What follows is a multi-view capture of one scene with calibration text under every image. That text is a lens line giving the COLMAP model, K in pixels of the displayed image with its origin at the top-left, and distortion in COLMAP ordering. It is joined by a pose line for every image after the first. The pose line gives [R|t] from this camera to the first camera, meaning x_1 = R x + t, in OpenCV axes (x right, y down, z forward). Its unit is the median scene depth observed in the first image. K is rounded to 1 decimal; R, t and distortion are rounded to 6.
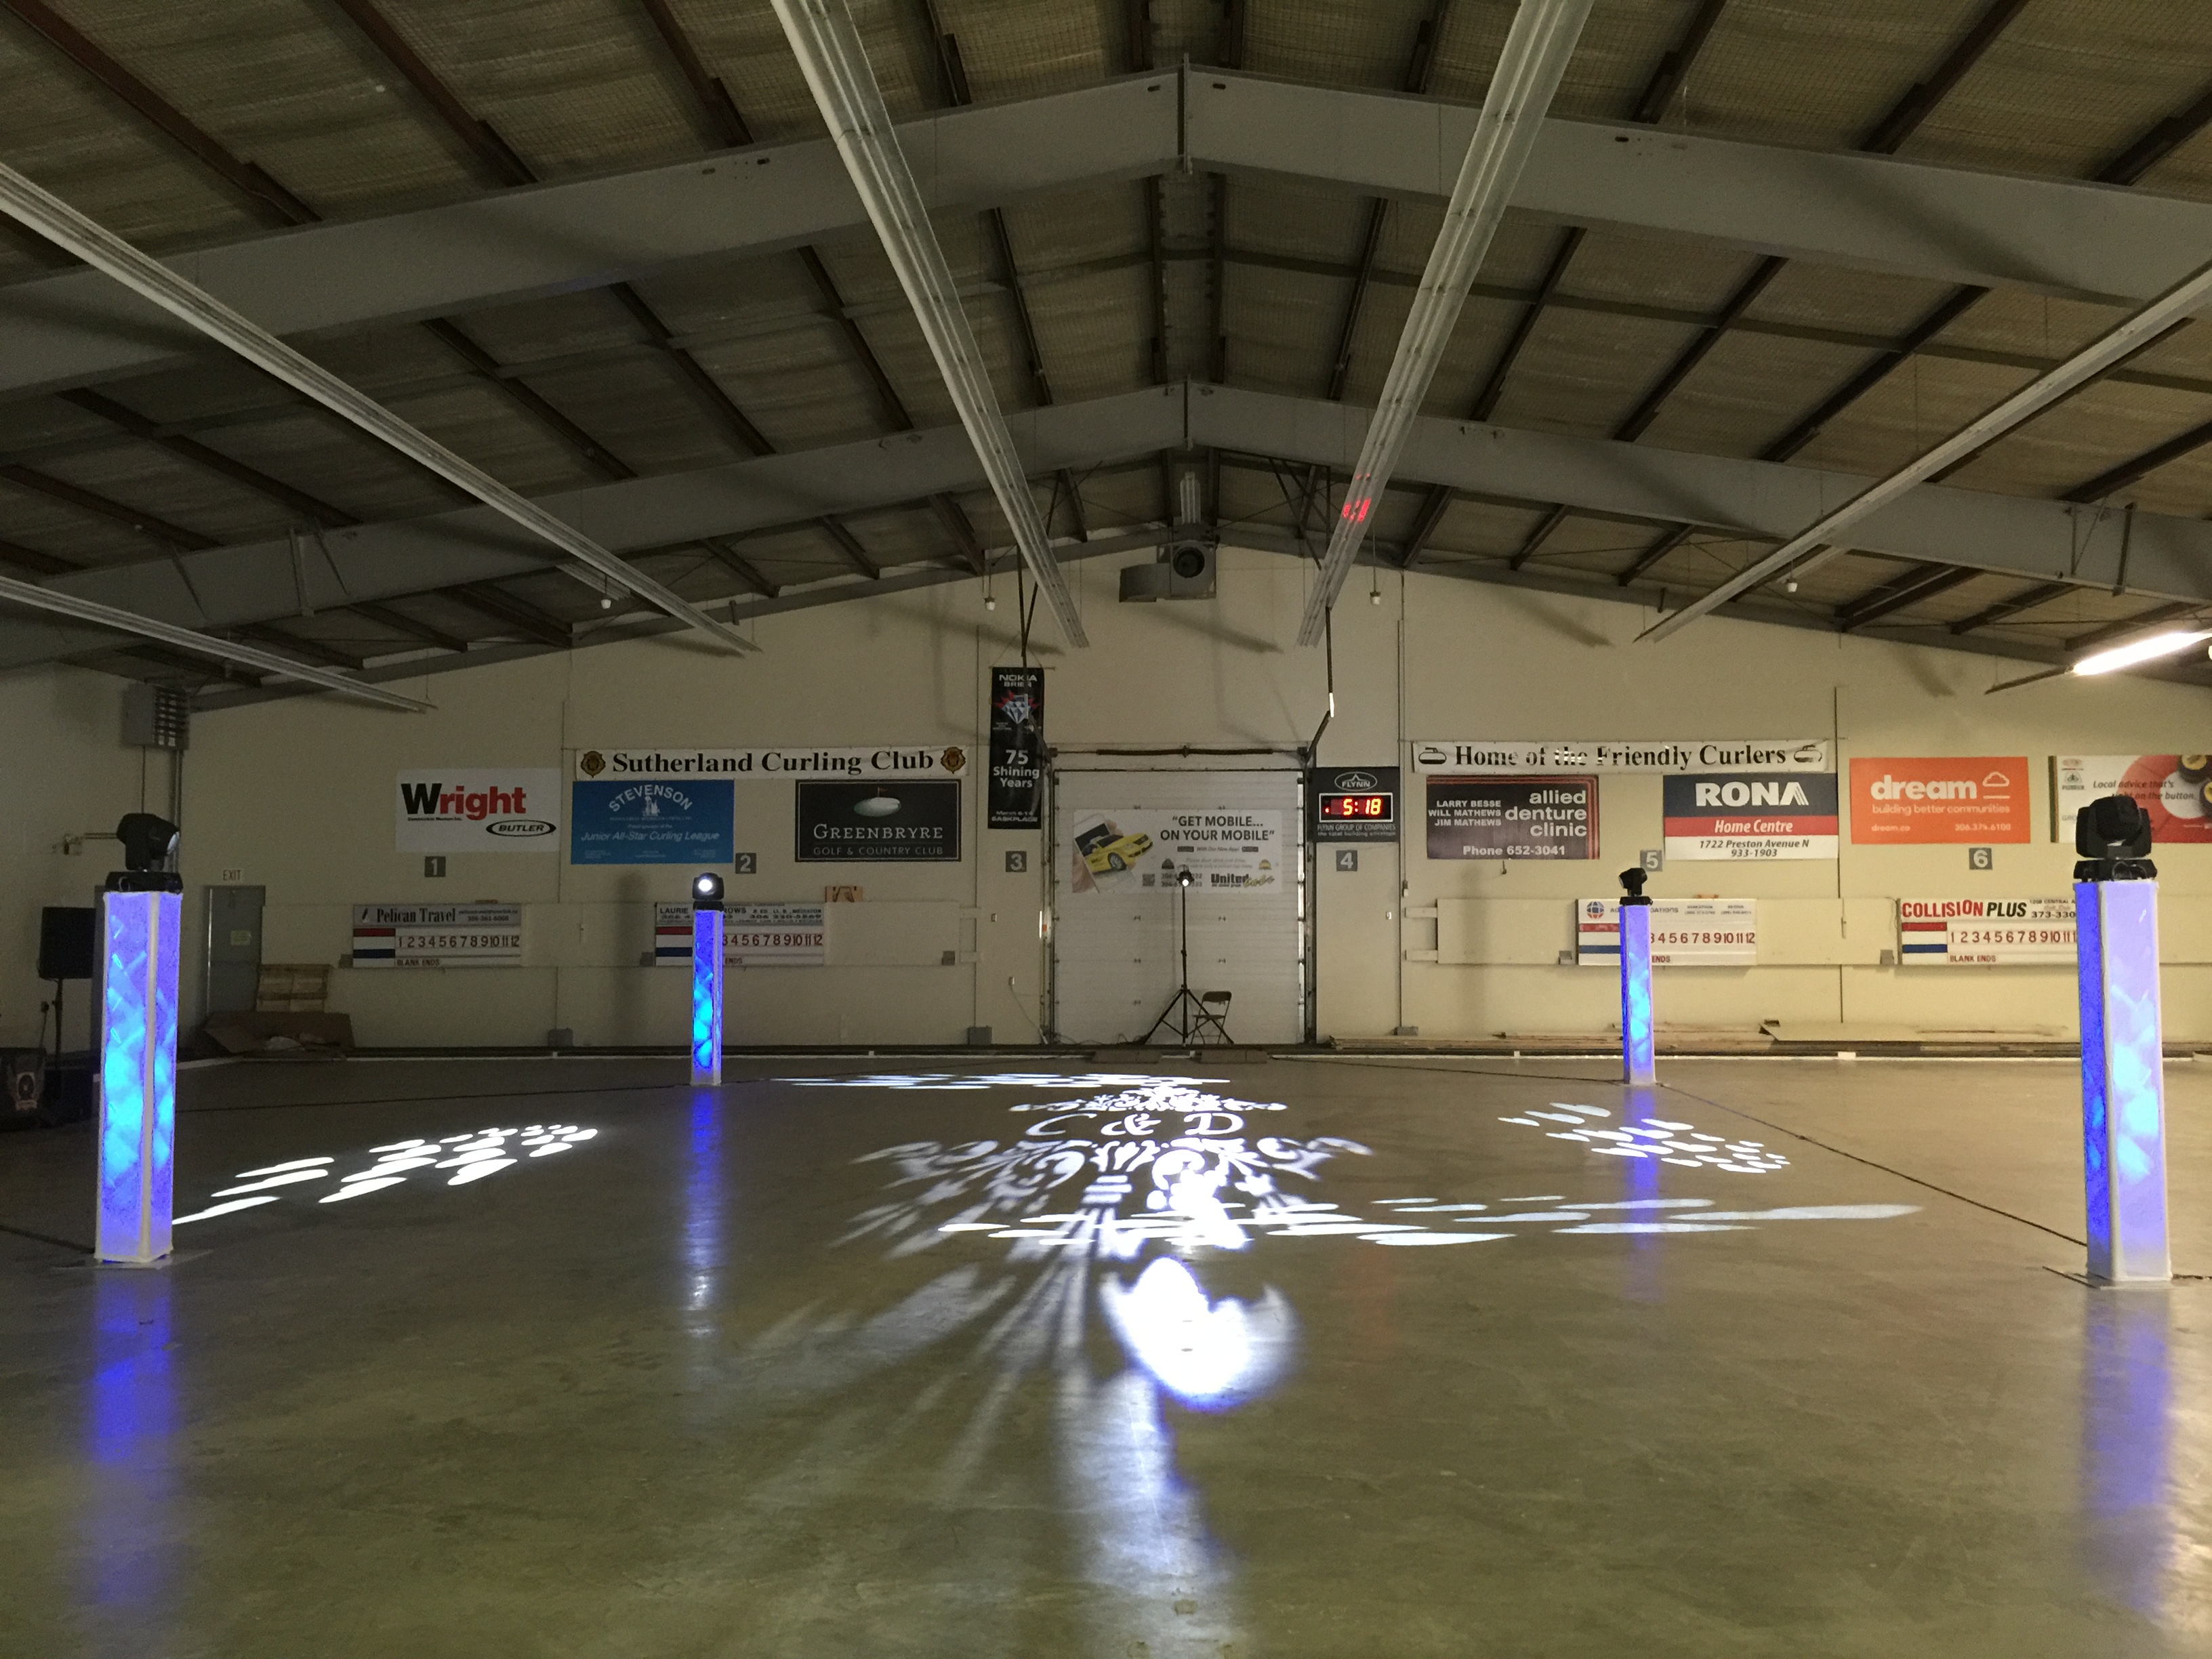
lens RADIAL K [[1887.9, 0, 1103.1], [0, 1887.9, 818.0], [0, 0, 1]] dist [0.085888, -0.119962]
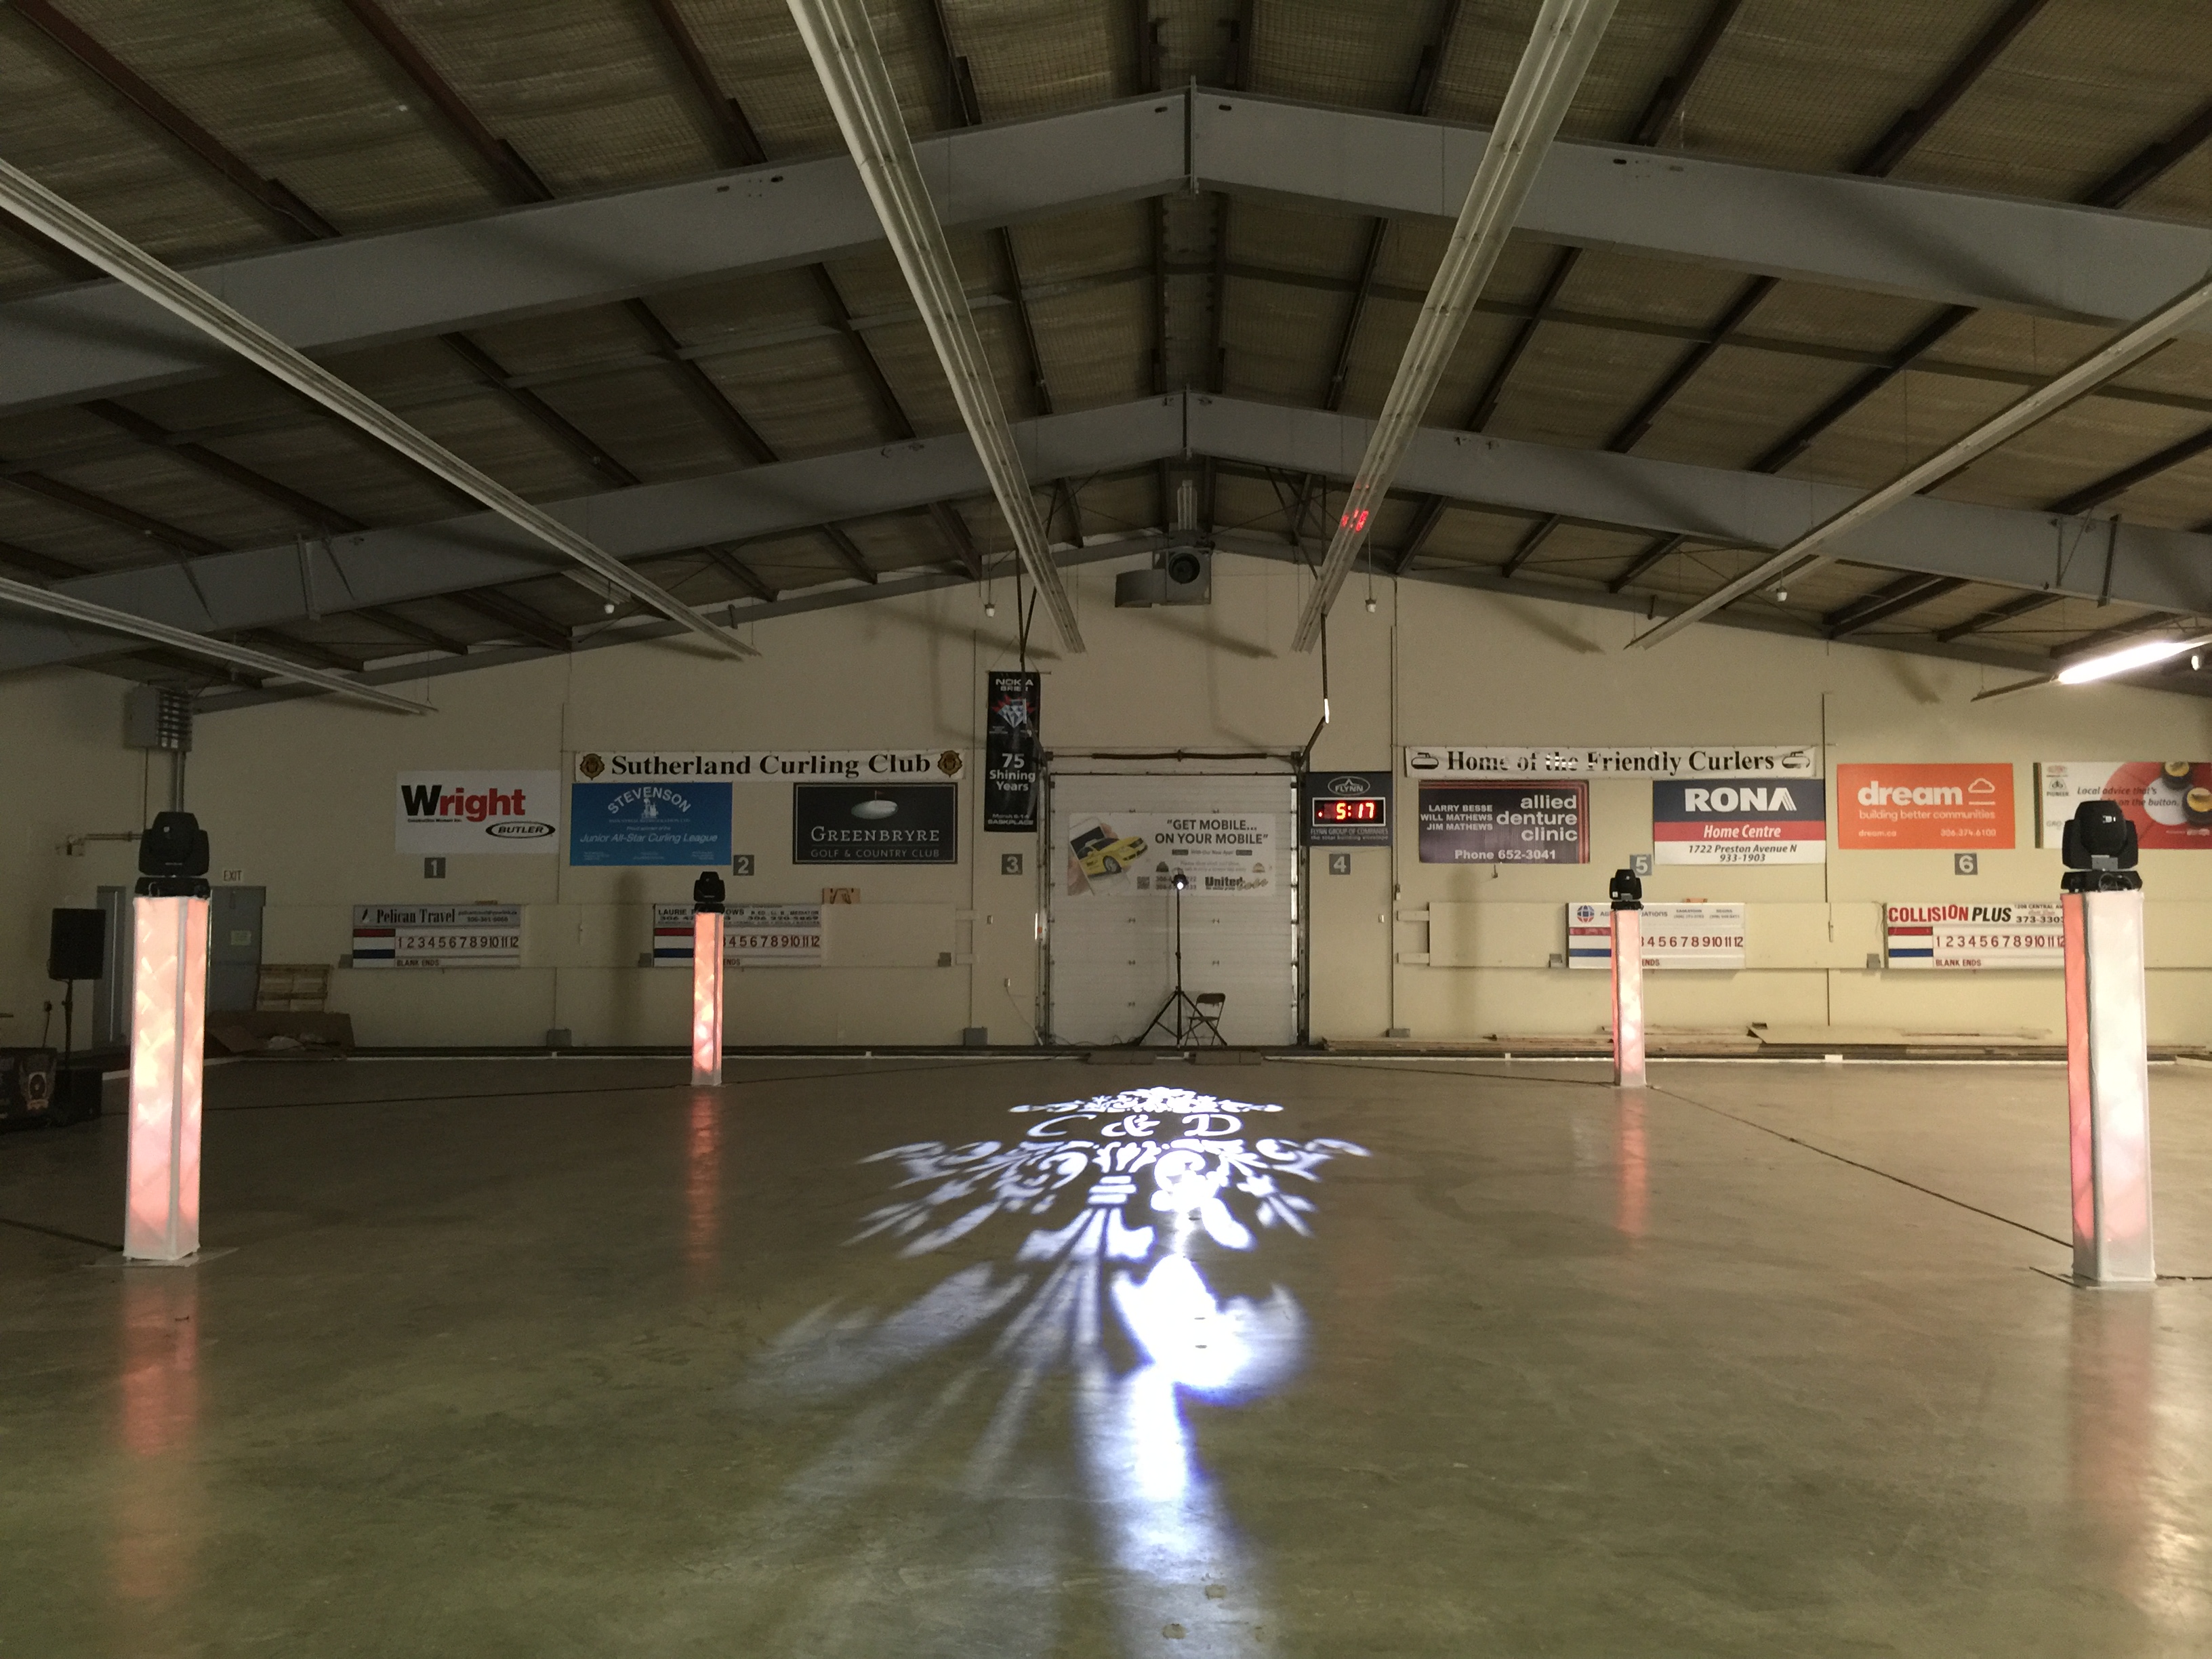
lens RADIAL K [[1887.9, 0, 1097.4], [0, 1887.9, 817.8], [0, 0, 1]] dist [0.085888, -0.119962]
pose [[0.999986, 0.002631, 0.004689, -0.005314], [-0.002632, 0.999997, 0.000109, -0.002000], [-0.004688, -0.000121, 0.999989, -0.008883]]
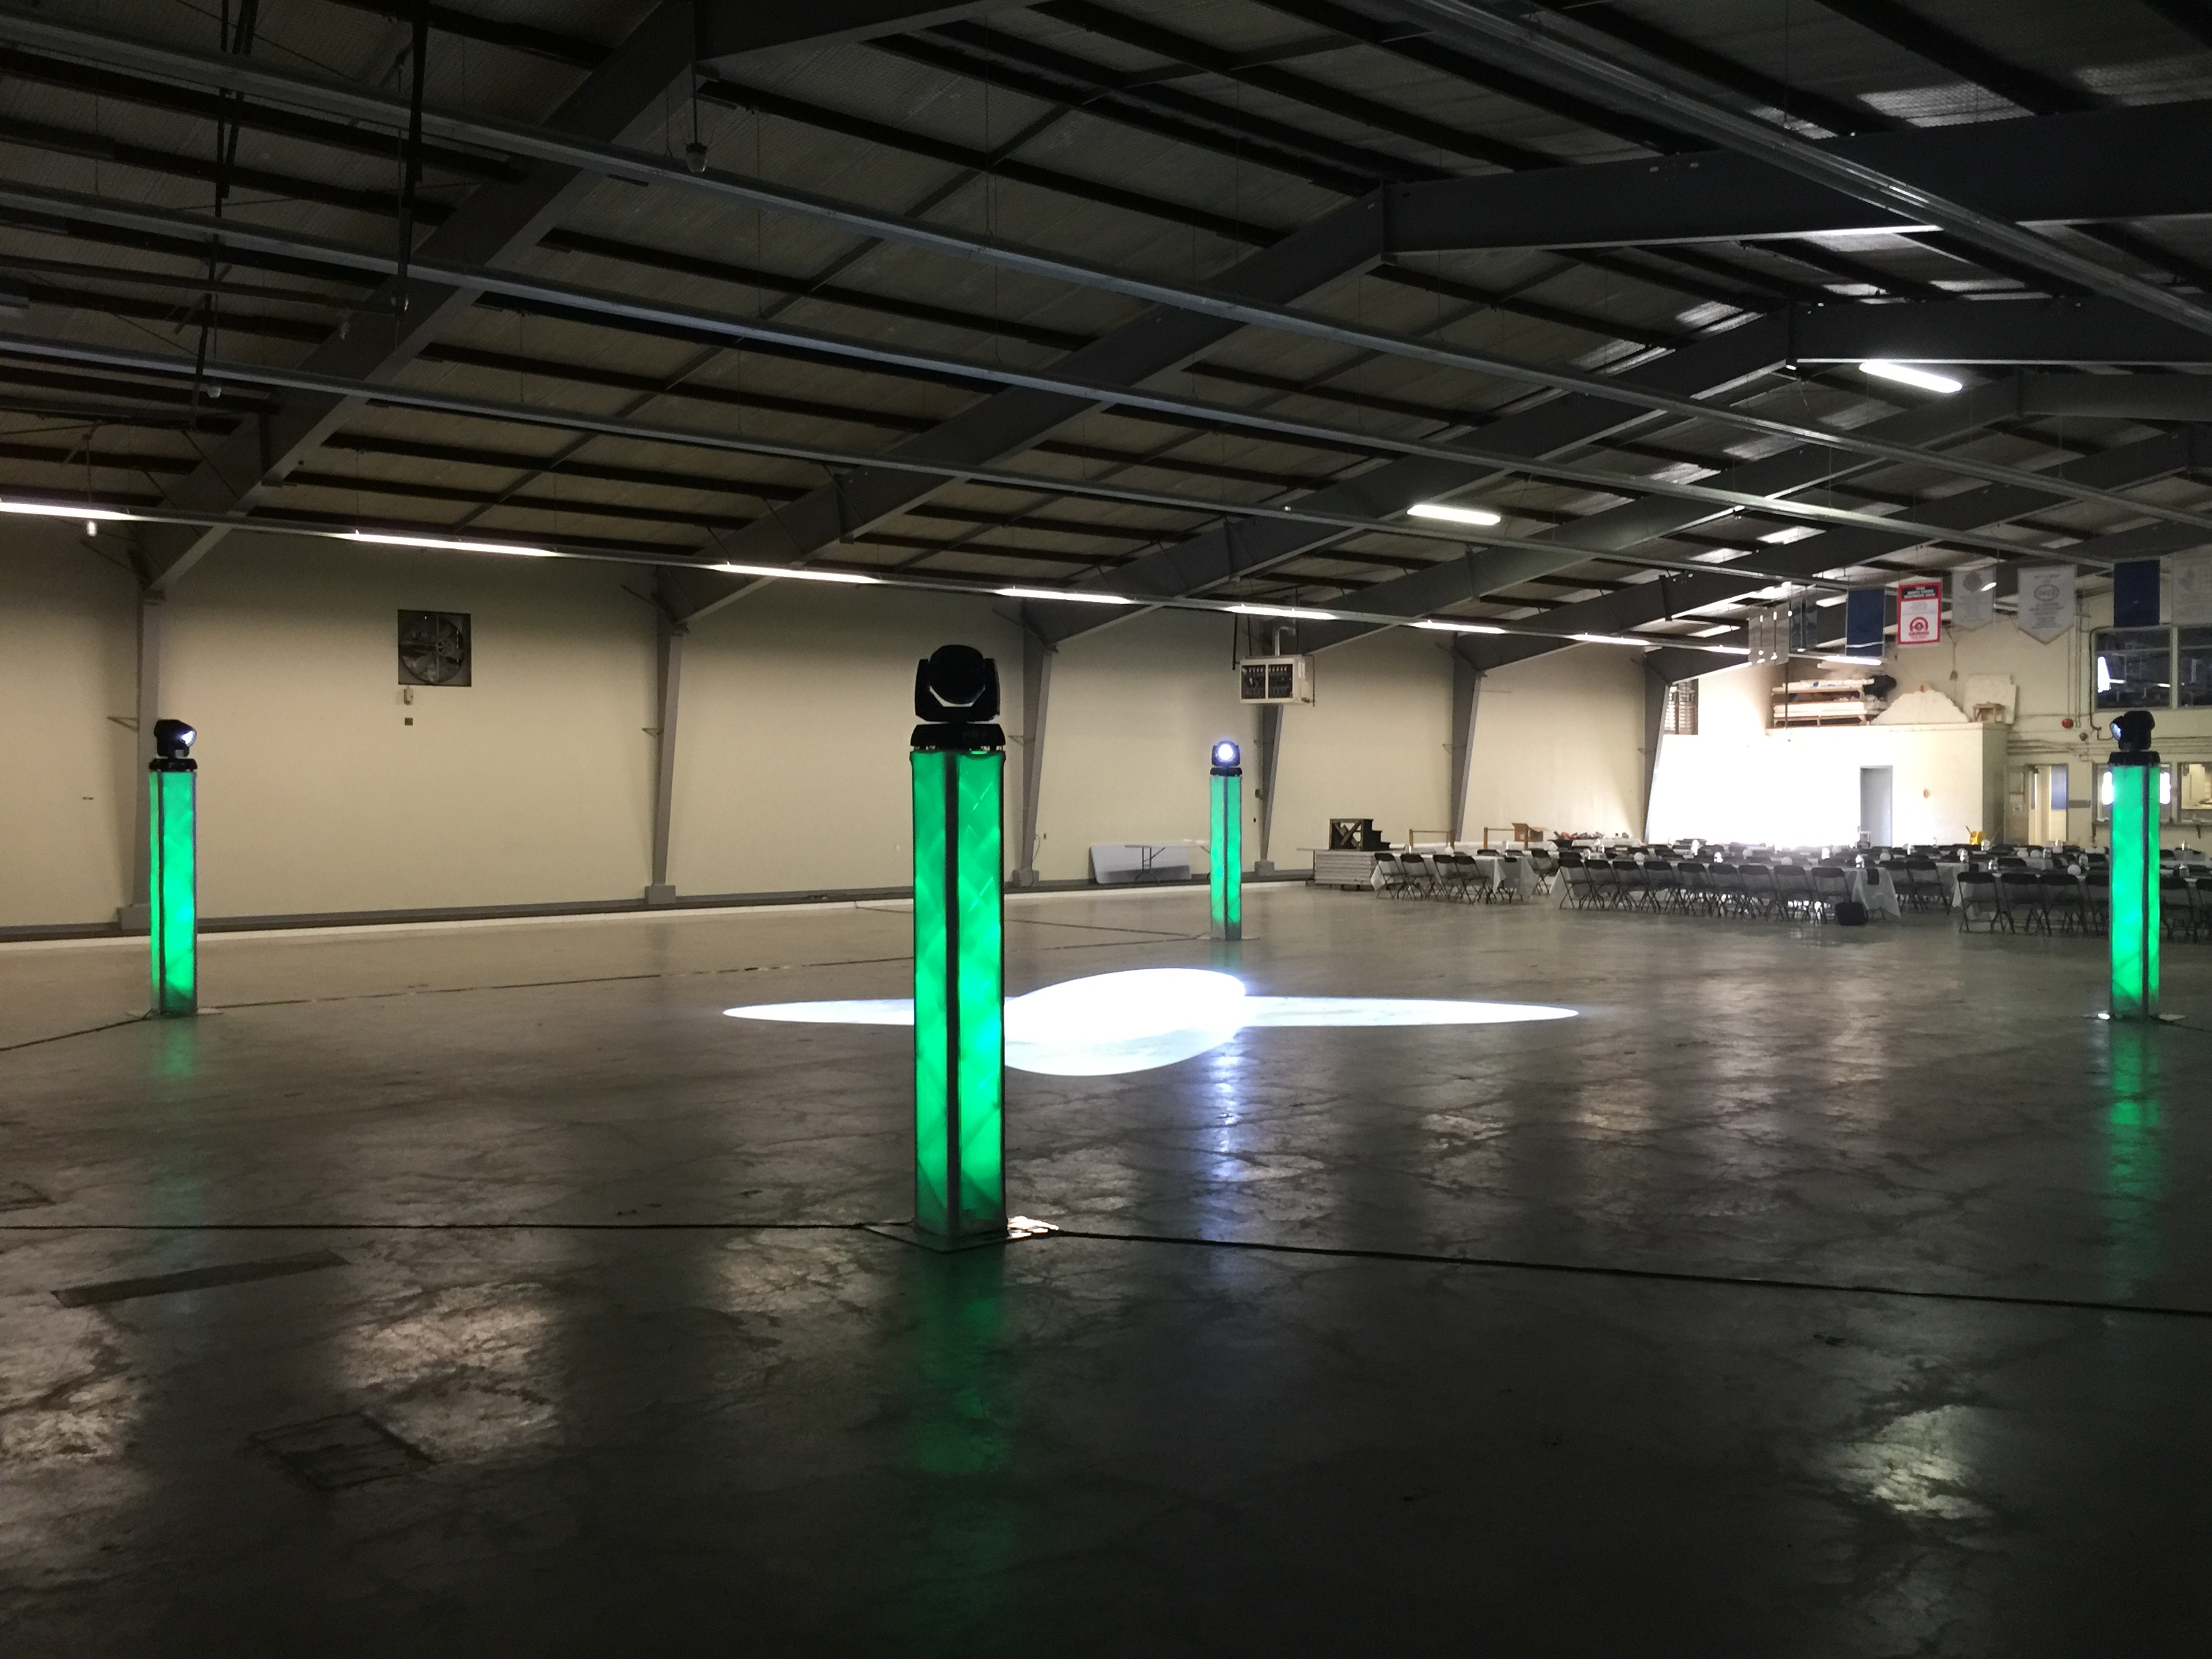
lens RADIAL K [[1887.9, 0, 1113.1], [0, 1887.9, 844.2], [0, 0, 1]] dist [0.085888, -0.119962]
pose [[-0.693921, -0.013225, 0.719929, -0.406042], [-0.034349, 0.999301, -0.014751, 0.059156], [-0.719231, -0.034965, -0.693891, 1.013911]]
